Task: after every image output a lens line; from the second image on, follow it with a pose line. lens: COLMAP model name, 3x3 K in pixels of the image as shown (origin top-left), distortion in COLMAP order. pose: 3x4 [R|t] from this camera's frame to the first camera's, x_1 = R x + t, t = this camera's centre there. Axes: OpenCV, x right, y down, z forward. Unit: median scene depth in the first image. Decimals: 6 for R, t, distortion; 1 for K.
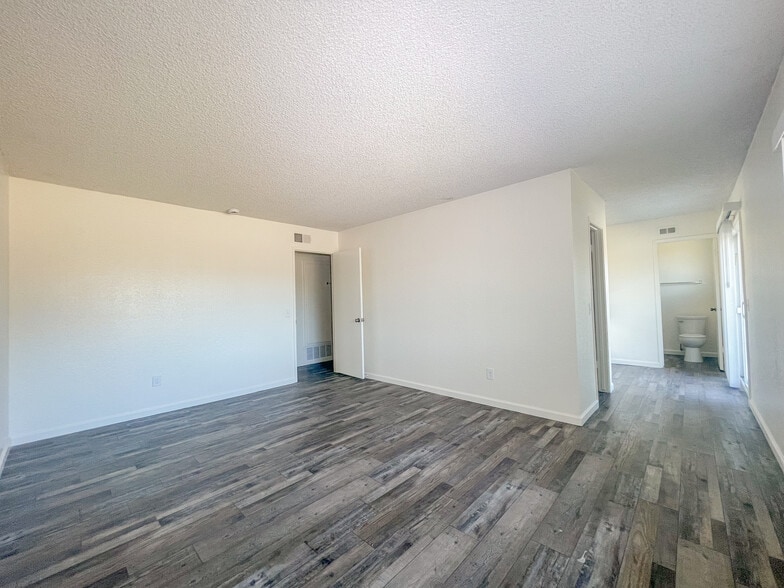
lens RADIAL K [[317.0, 0, 391.3], [0, 317.0, 293.1], [0, 0, 1]] dist [-0.003043, -0.000123]
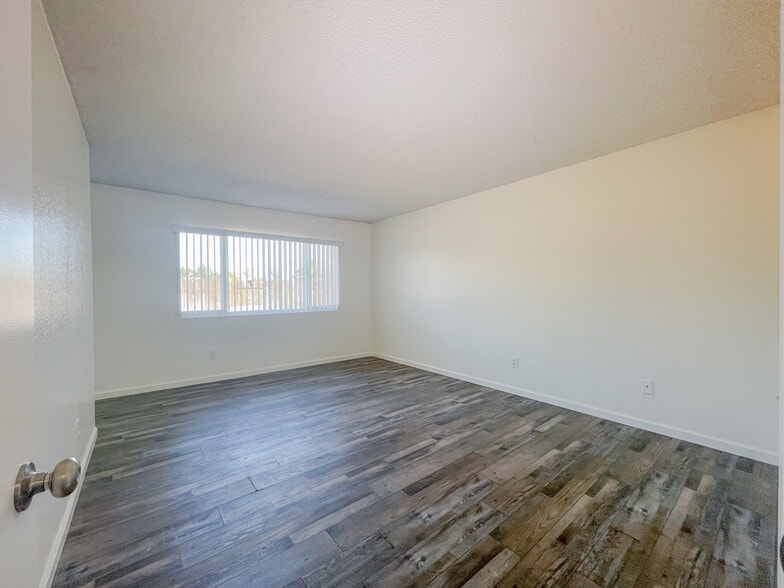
lens RADIAL K [[317.0, 0, 391.3], [0, 317.0, 293.1], [0, 0, 1]] dist [-0.003043, -0.000123]
pose [[-0.990252, 0.032944, 0.135334, -0.430003], [0.030691, 0.999354, -0.018705, 0.061669], [-0.135863, -0.014369, -0.990623, 2.060077]]
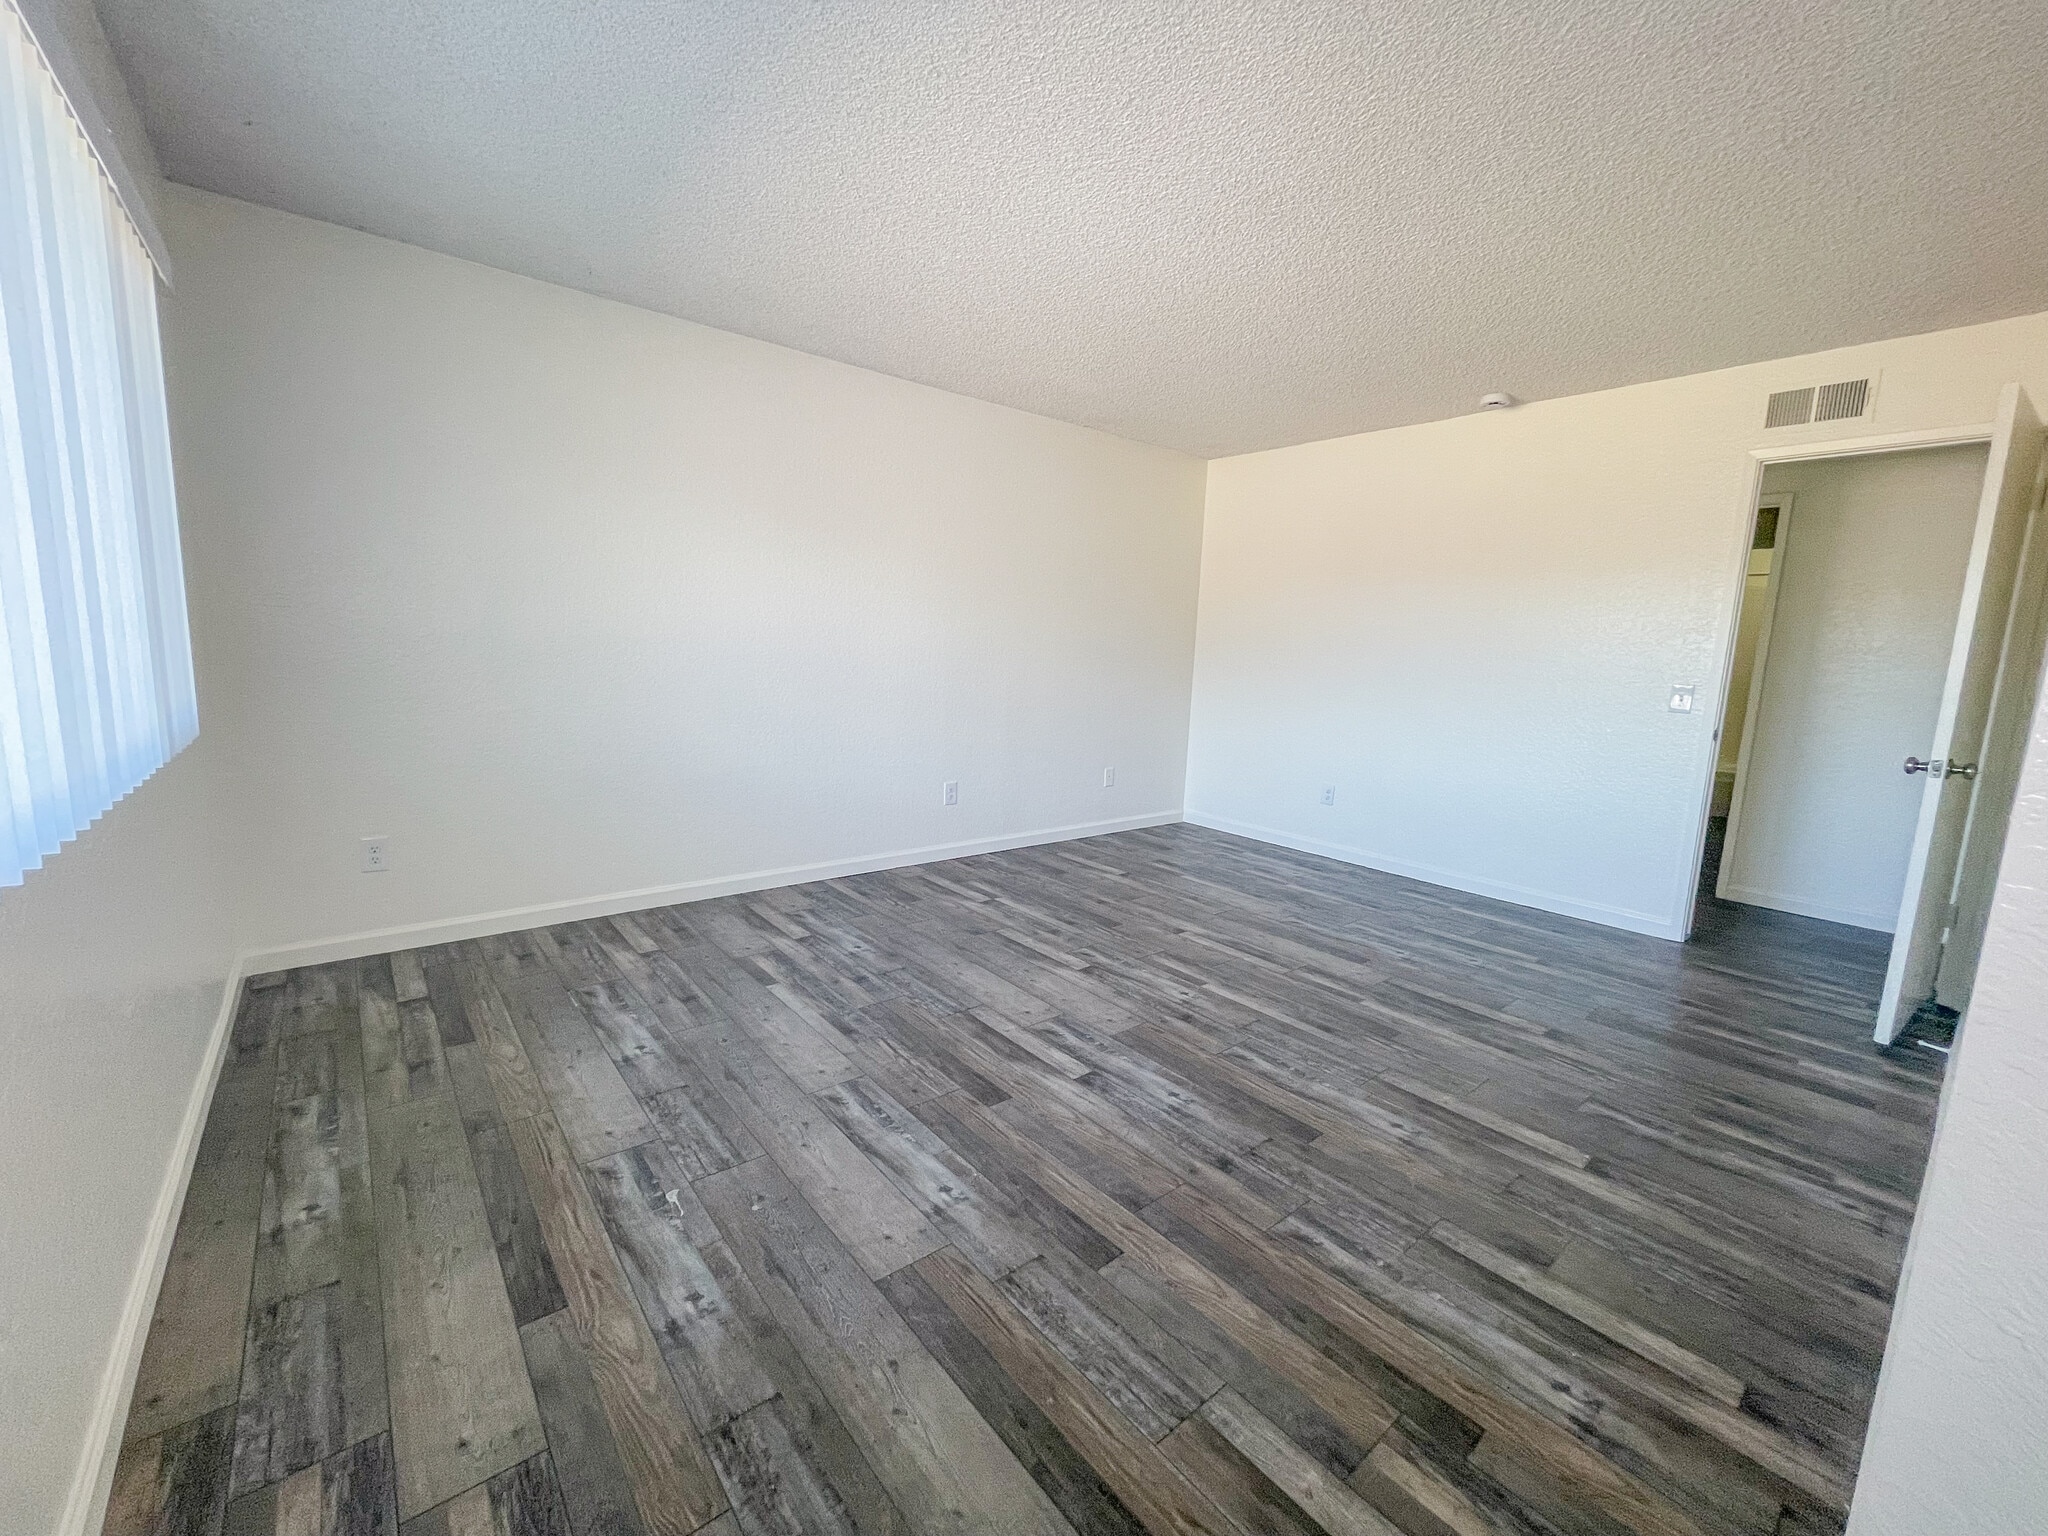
lens RADIAL K [[828.1, 0, 1022.3], [0, 828.1, 765.7], [0, 0, 1]] dist [-0.003043, -0.000123]
pose [[-0.123859, 0.167672, -0.978031, 0.924147], [-0.010842, 0.985333, 0.170297, 0.002170], [0.992241, 0.031697, -0.120224, 0.930625]]
